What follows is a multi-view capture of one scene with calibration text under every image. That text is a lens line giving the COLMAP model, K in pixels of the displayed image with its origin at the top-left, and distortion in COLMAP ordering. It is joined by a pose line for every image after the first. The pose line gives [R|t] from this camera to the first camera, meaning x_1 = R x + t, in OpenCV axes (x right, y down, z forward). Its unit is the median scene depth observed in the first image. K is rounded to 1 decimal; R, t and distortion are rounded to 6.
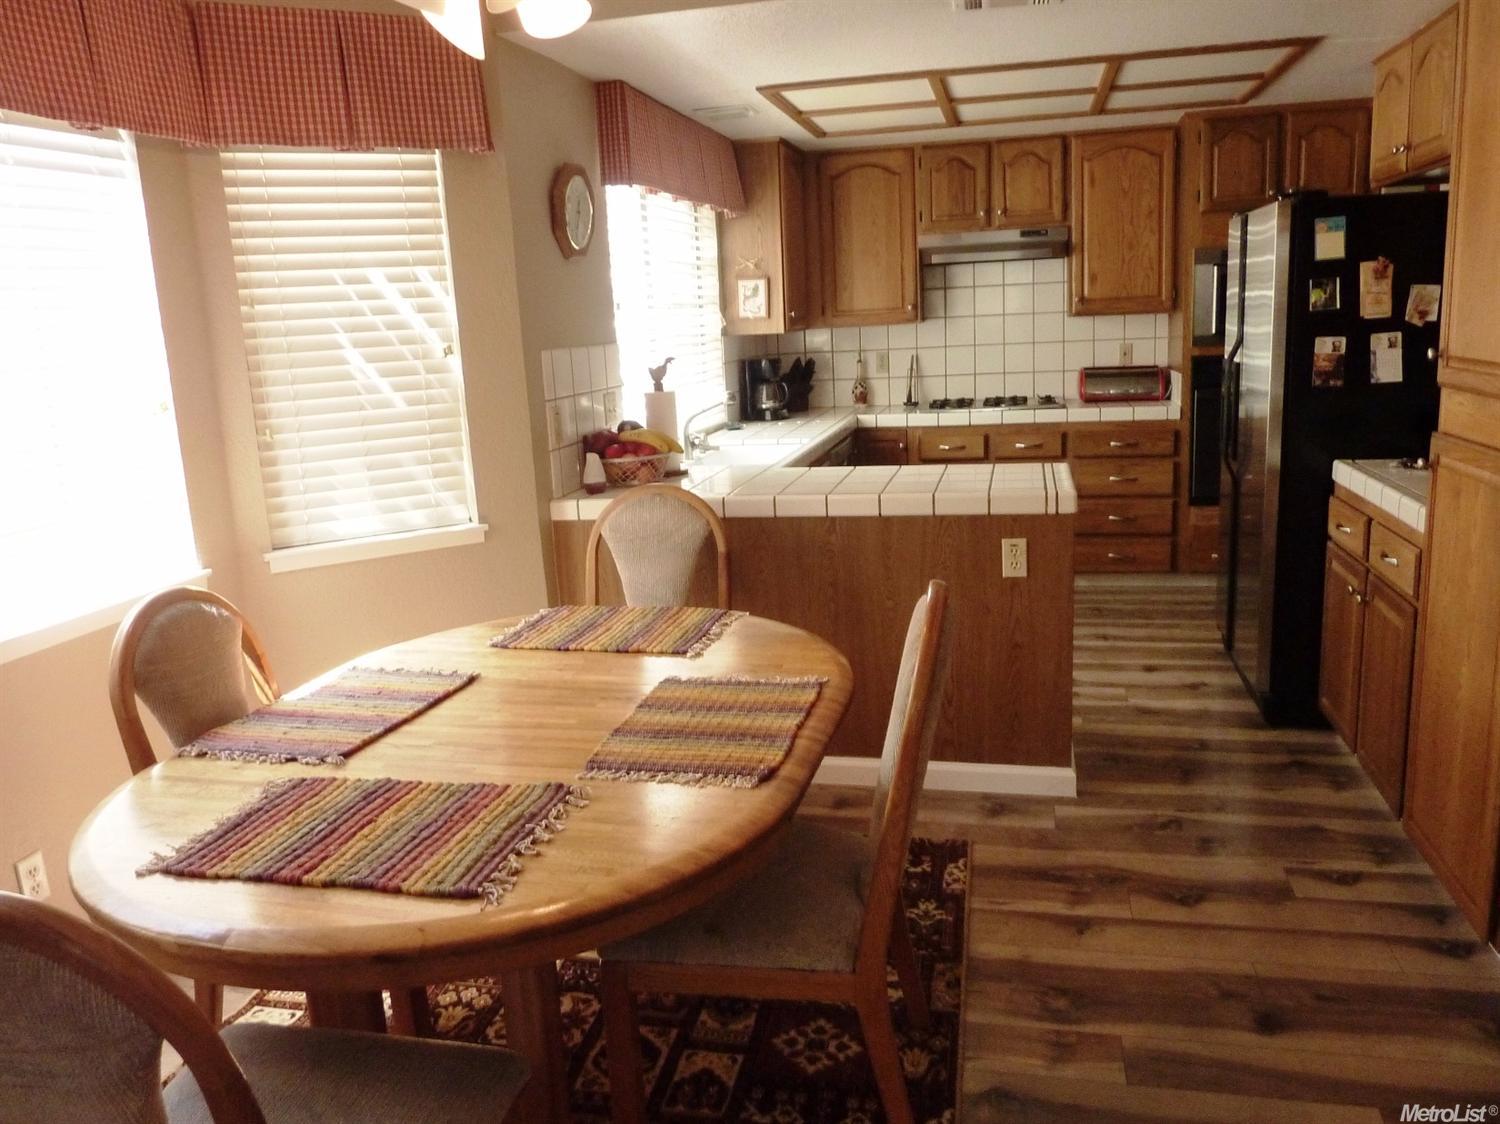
lens RADIAL K [[1149.3, 0, 750.0], [0, 1149.3, 562.0], [0, 0, 1]] dist [-0.012346, -0.015356]
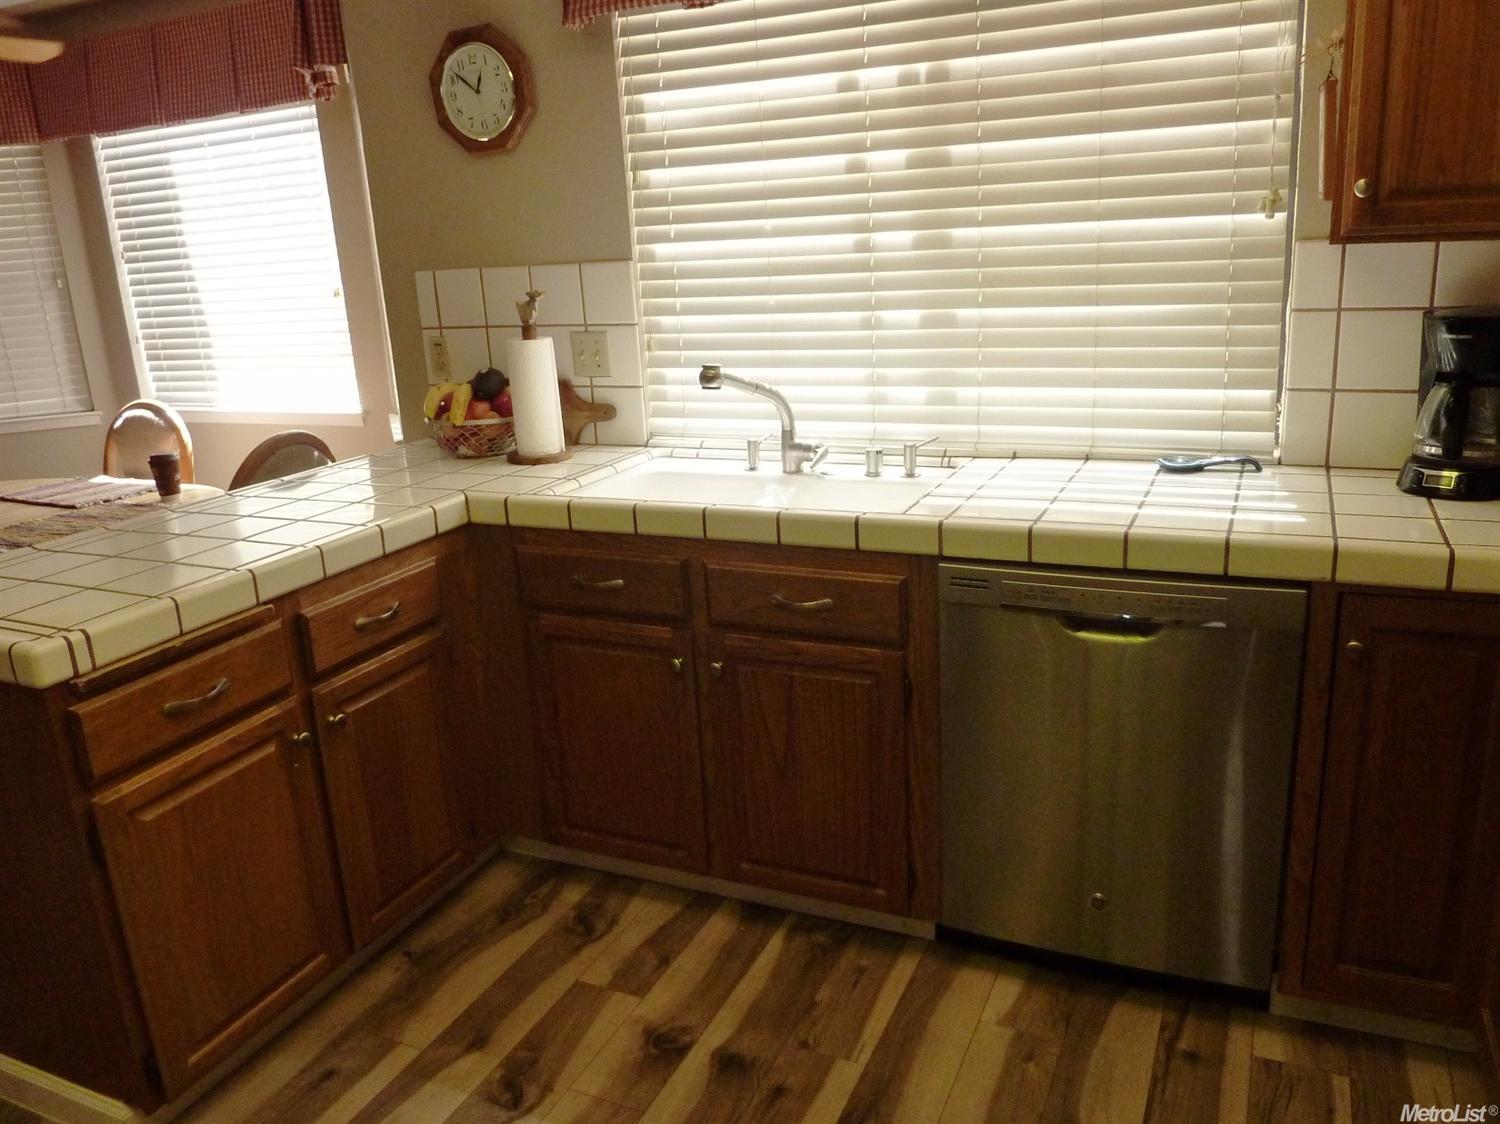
lens RADIAL K [[1149.3, 0, 750.0], [0, 1149.3, 562.0], [0, 0, 1]] dist [-0.012346, -0.015356]
pose [[-0.207657, 0.327163, -0.921869, 0.408322], [-0.140542, 0.922656, 0.359101, -0.207212], [0.968053, 0.204131, -0.145616, 0.891661]]
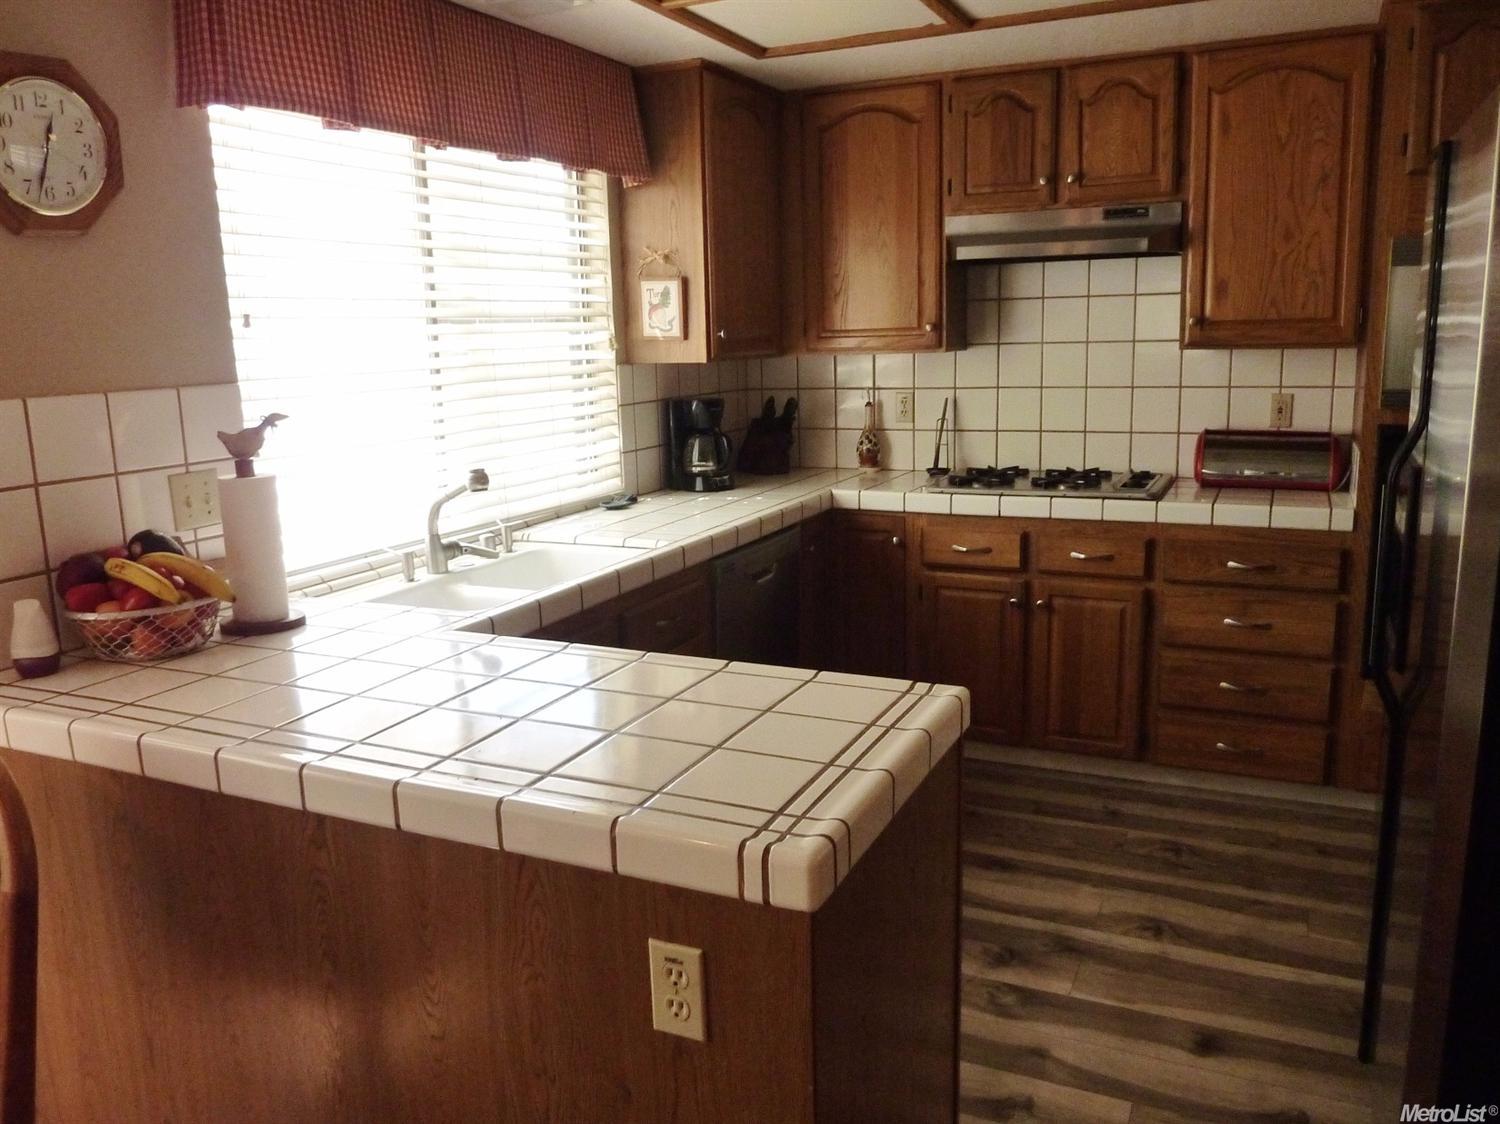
lens RADIAL K [[1149.3, 0, 750.0], [0, 1149.3, 562.0], [0, 0, 1]] dist [-0.012346, -0.015356]
pose [[0.977770, 0.064457, -0.199529, 0.186753], [-0.065483, 0.997853, 0.001464, -0.087118], [0.199195, 0.011634, 0.979891, 0.359065]]
